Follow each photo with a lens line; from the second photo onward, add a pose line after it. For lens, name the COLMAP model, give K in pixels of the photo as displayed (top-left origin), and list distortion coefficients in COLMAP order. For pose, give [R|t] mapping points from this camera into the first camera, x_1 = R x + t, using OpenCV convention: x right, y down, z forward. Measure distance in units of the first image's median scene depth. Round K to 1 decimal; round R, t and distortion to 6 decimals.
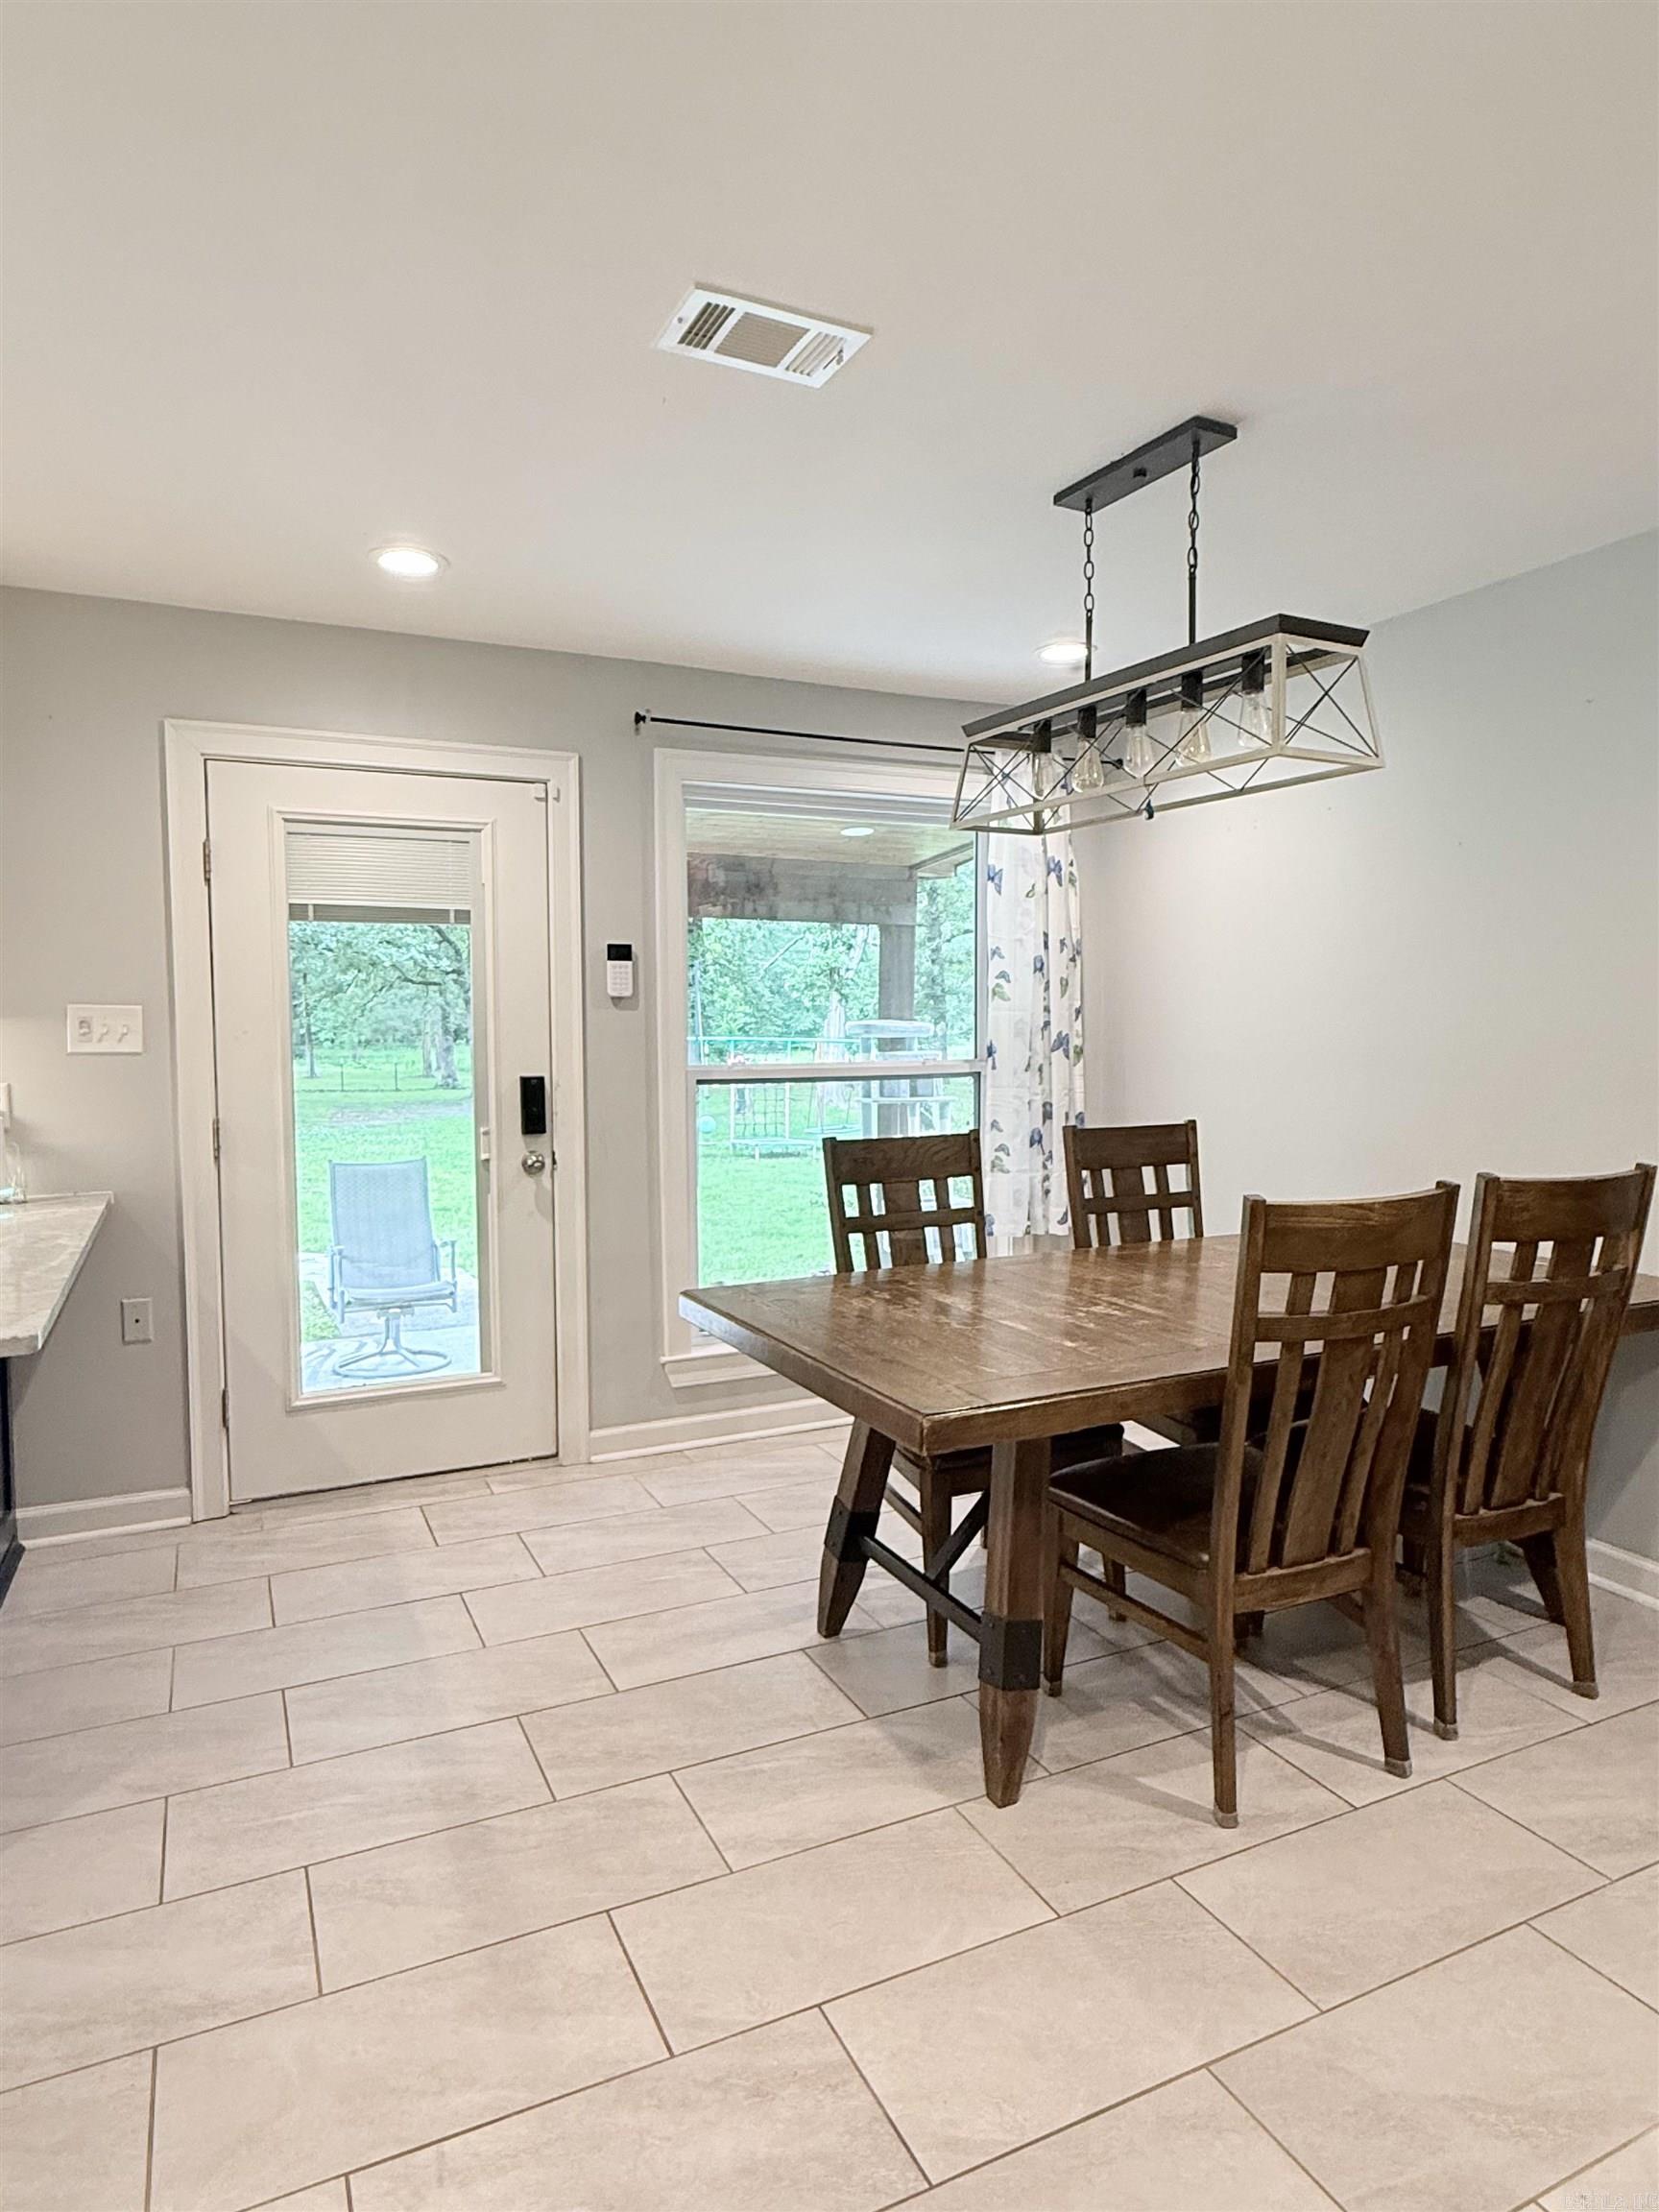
lens RADIAL K [[1298.9, 0, 829.5], [0, 1298.9, 1106.0], [0, 0, 1]] dist [0.001889, 0.000052]
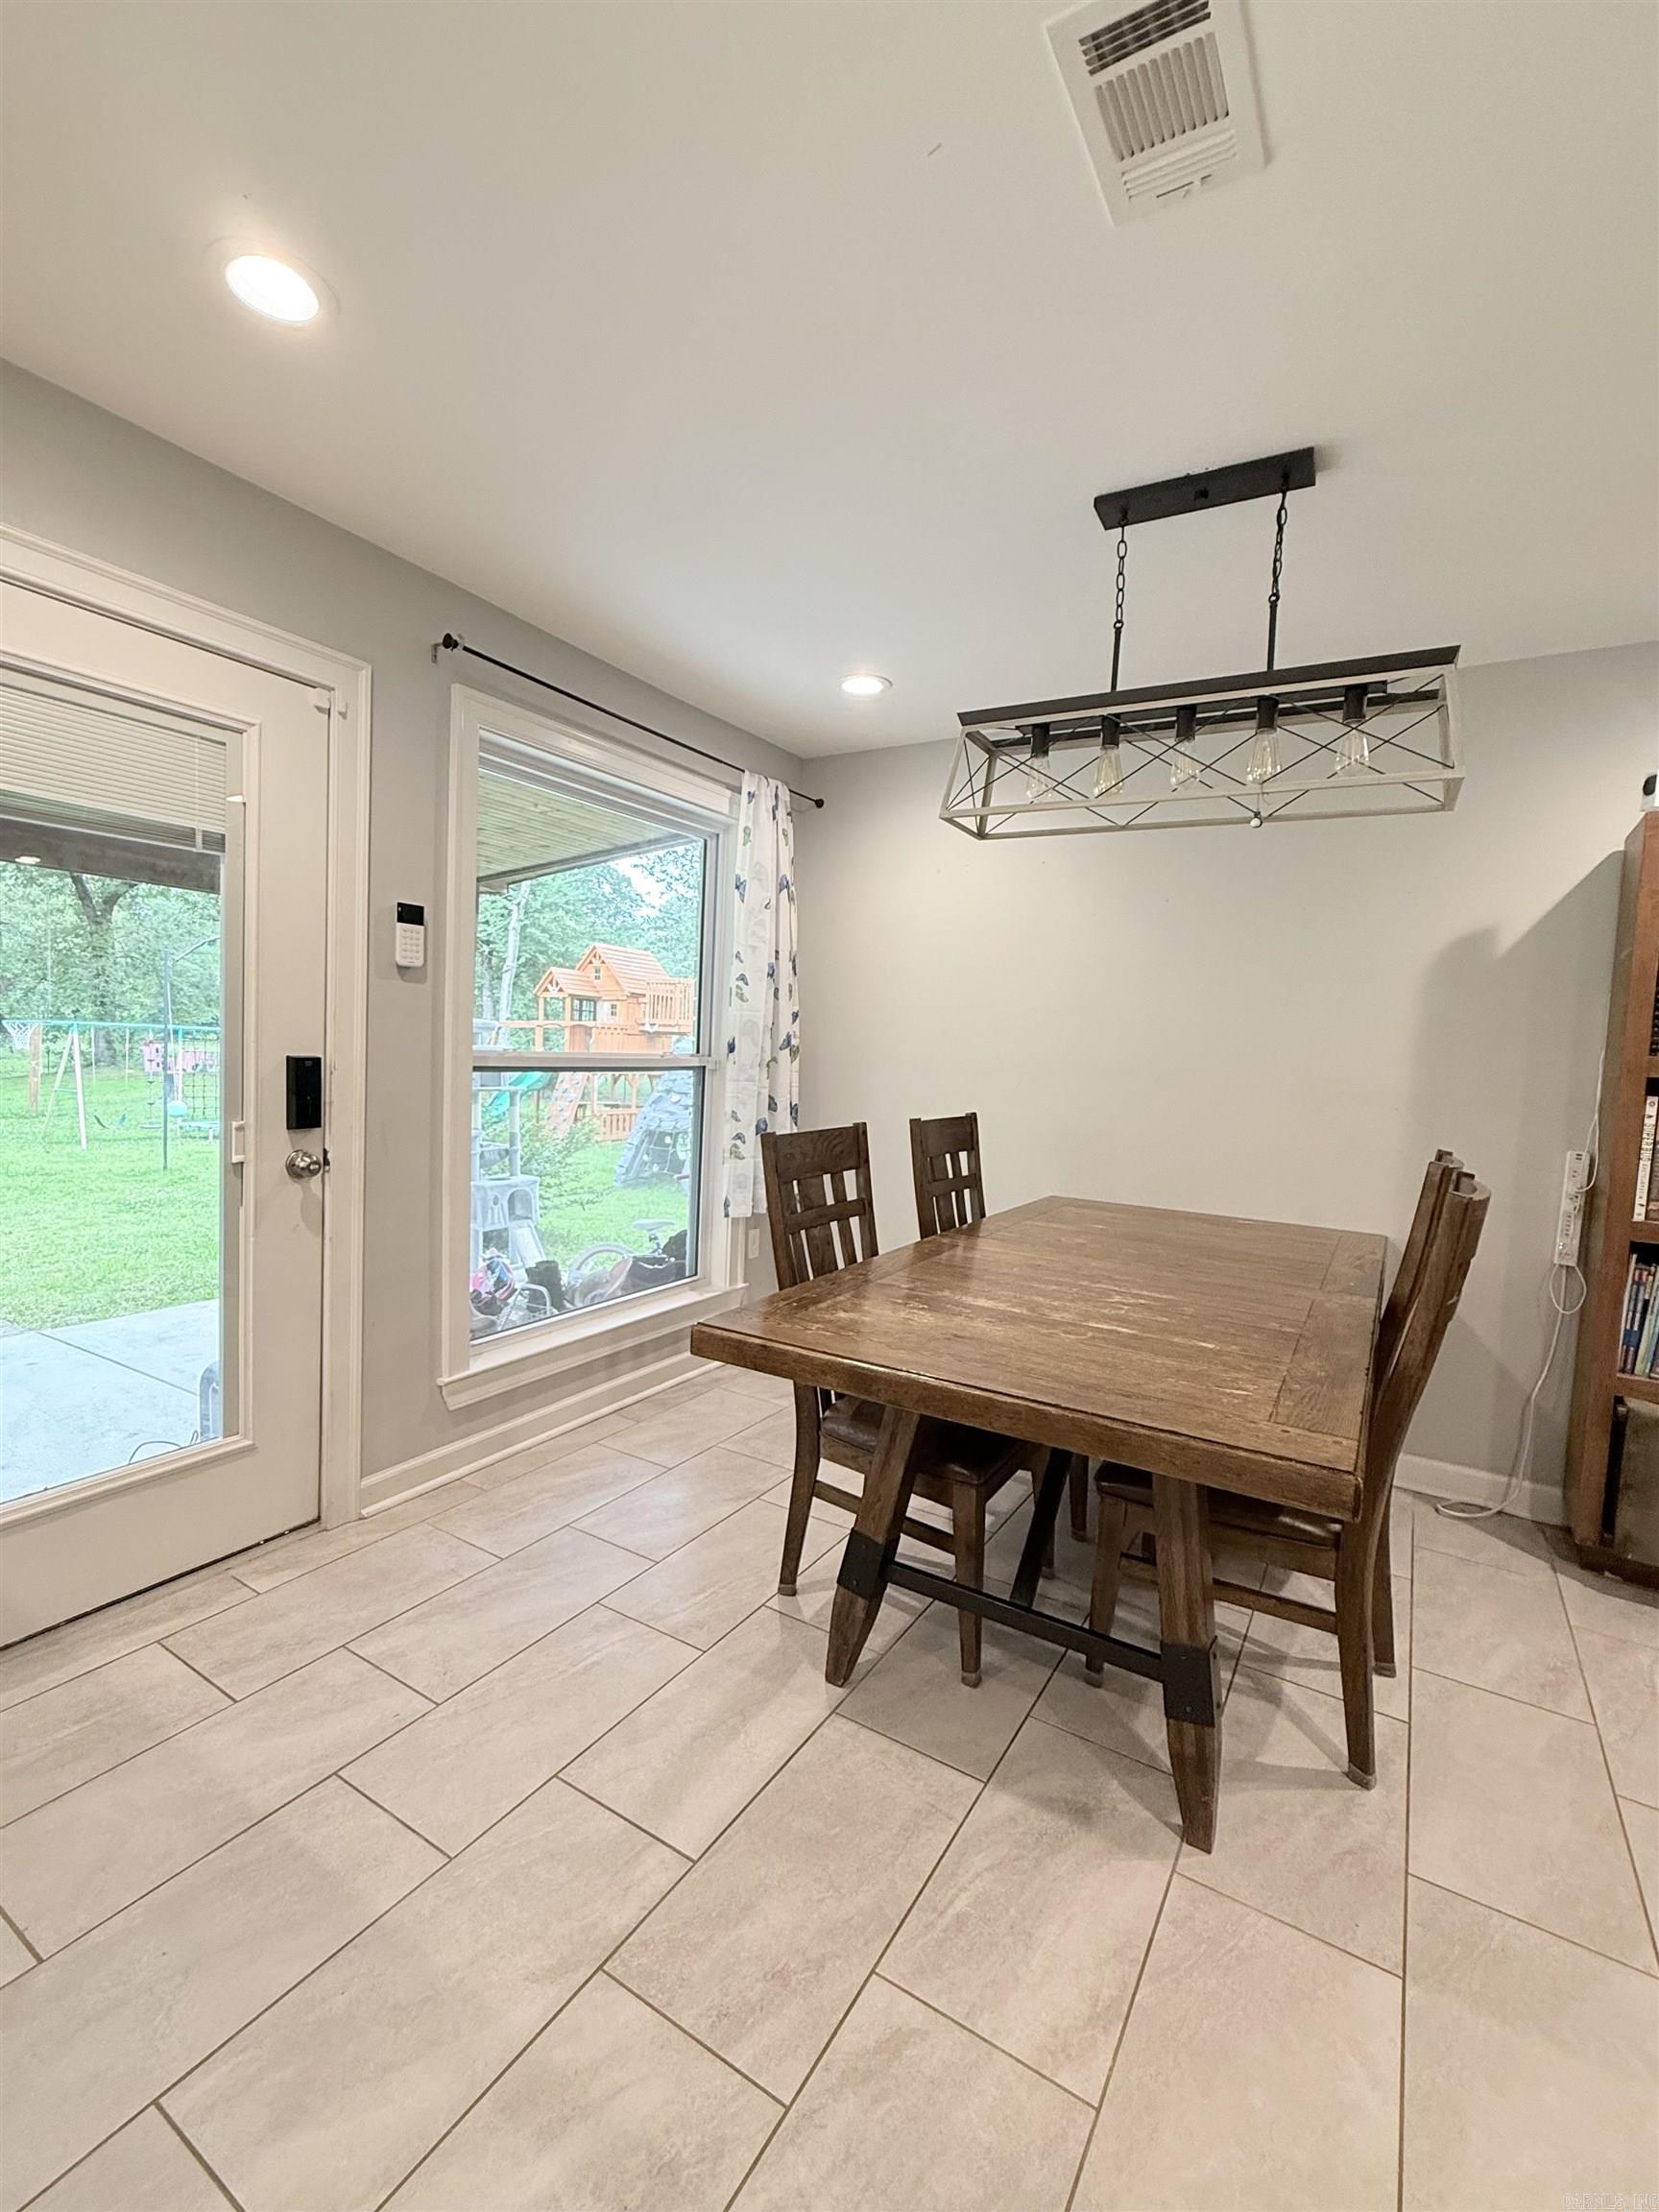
lens RADIAL K [[952.5, 0, 829.5], [0, 952.5, 1106.0], [0, 0, 1]] dist [0.000221, -0.000003]
pose [[0.841458, 0.005085, 0.540298, -0.278306], [-0.011492, 0.999898, 0.008487, -0.001093], [-0.540200, -0.013350, 0.841431, 0.338161]]
